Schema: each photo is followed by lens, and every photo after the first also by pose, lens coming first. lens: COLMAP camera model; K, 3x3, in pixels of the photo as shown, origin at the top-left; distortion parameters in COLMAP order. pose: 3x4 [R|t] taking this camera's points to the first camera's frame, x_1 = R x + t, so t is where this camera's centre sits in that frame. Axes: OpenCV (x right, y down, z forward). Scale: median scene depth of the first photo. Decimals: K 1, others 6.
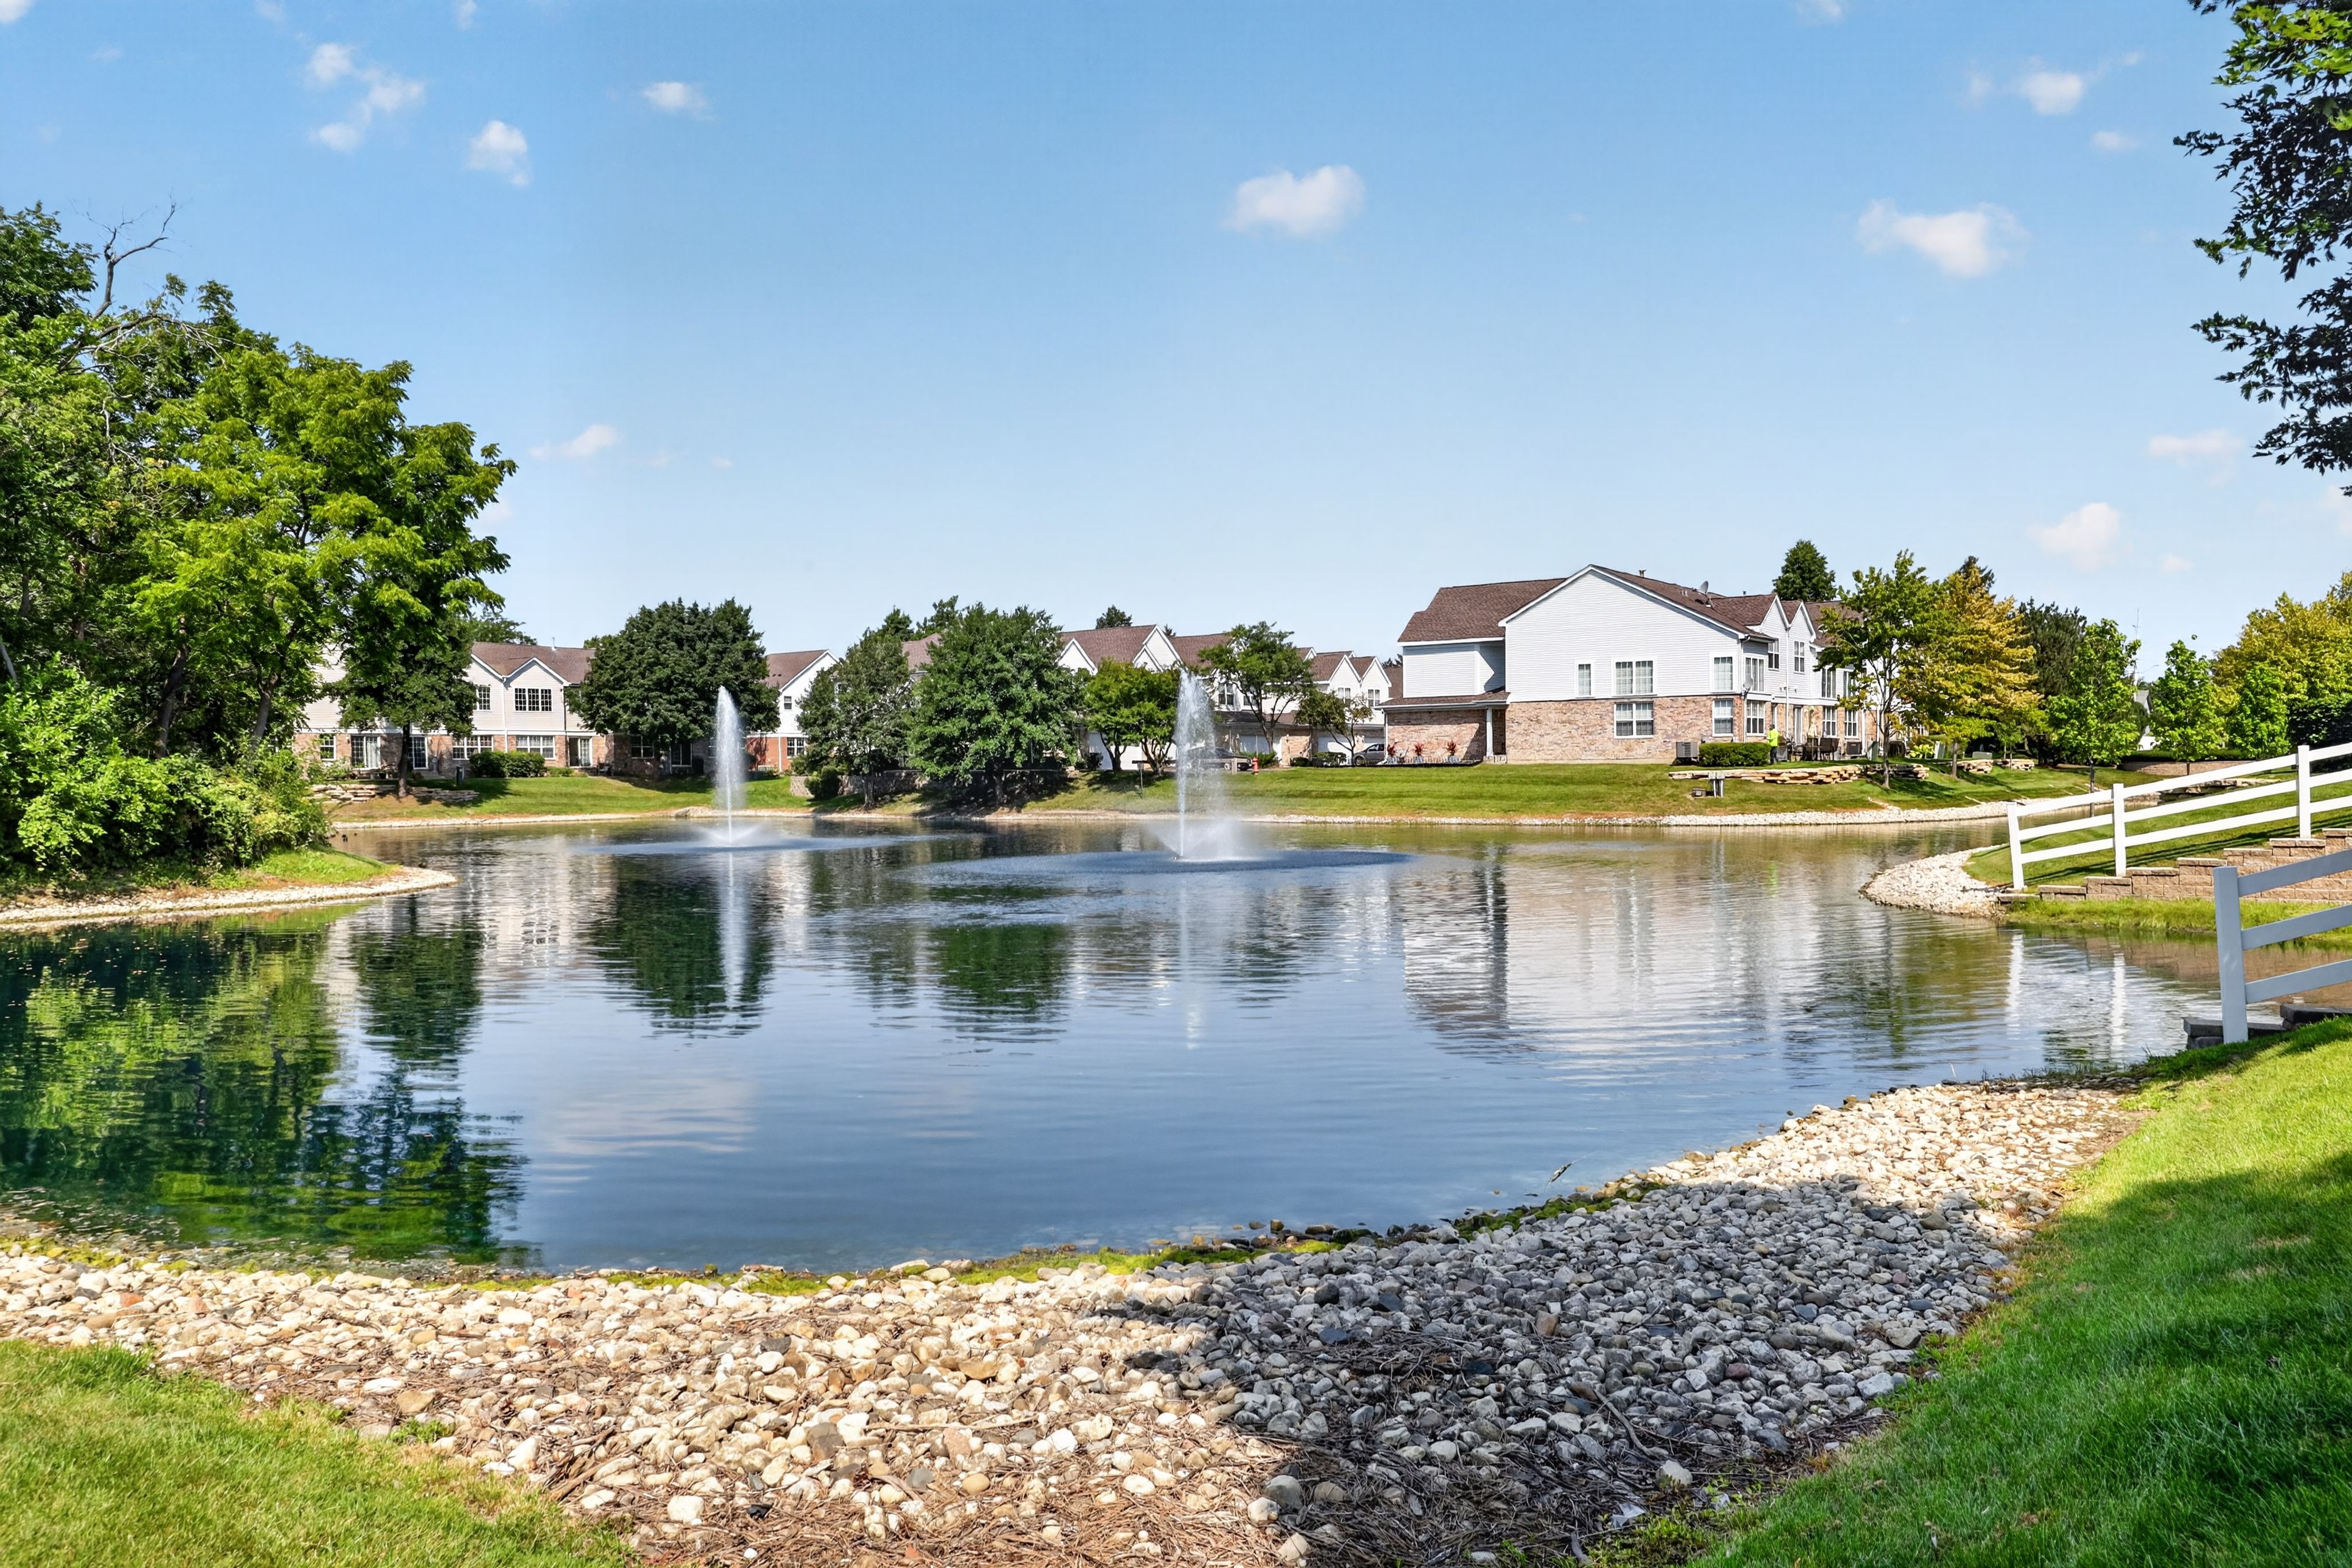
lens RADIAL K [[1795.0, 0, 1172.2], [0, 1795.0, 805.2], [0, 0, 1]] dist [-0.006026, 0.000673]
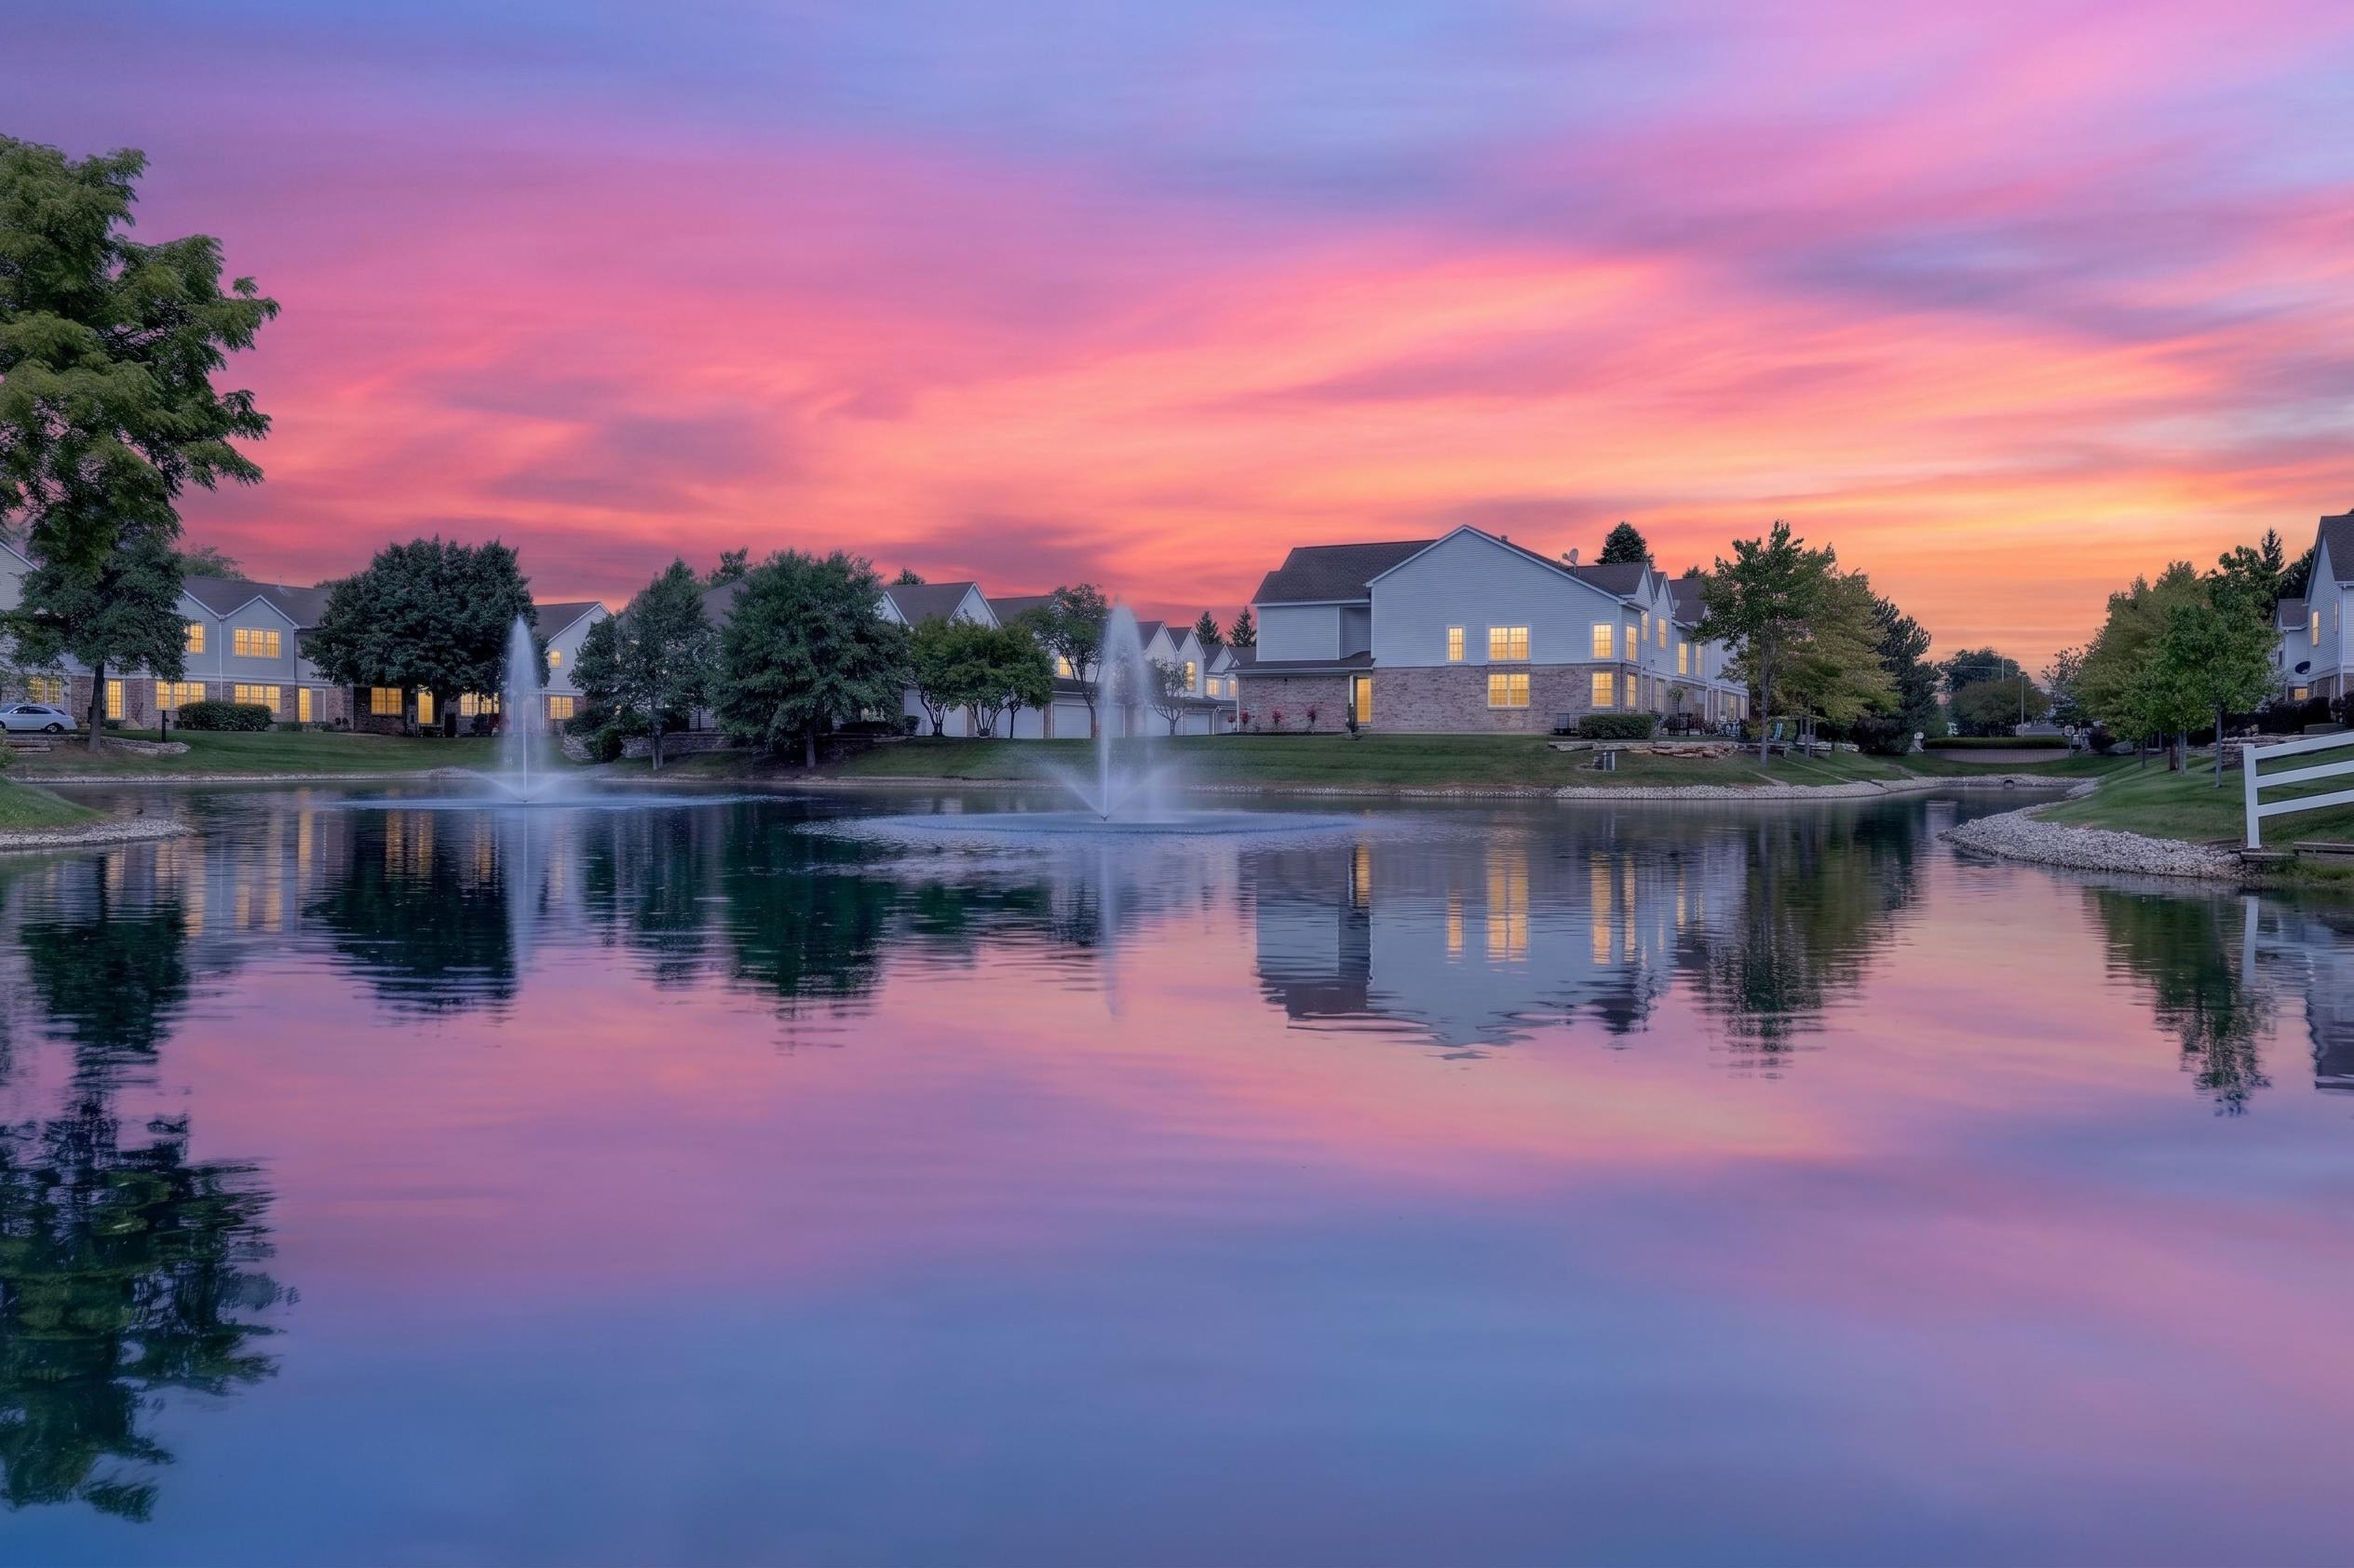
lens RADIAL K [[1746.7, 0, 1177.0], [0, 1746.7, 784.0], [0, 0, 1]] dist [-0.000449, 0.027486]
pose [[0.987581, 0.017021, 0.156187, -0.052580], [-0.015947, 0.999840, -0.008132, 0.011585], [-0.156301, 0.005540, 0.987694, 0.101371]]
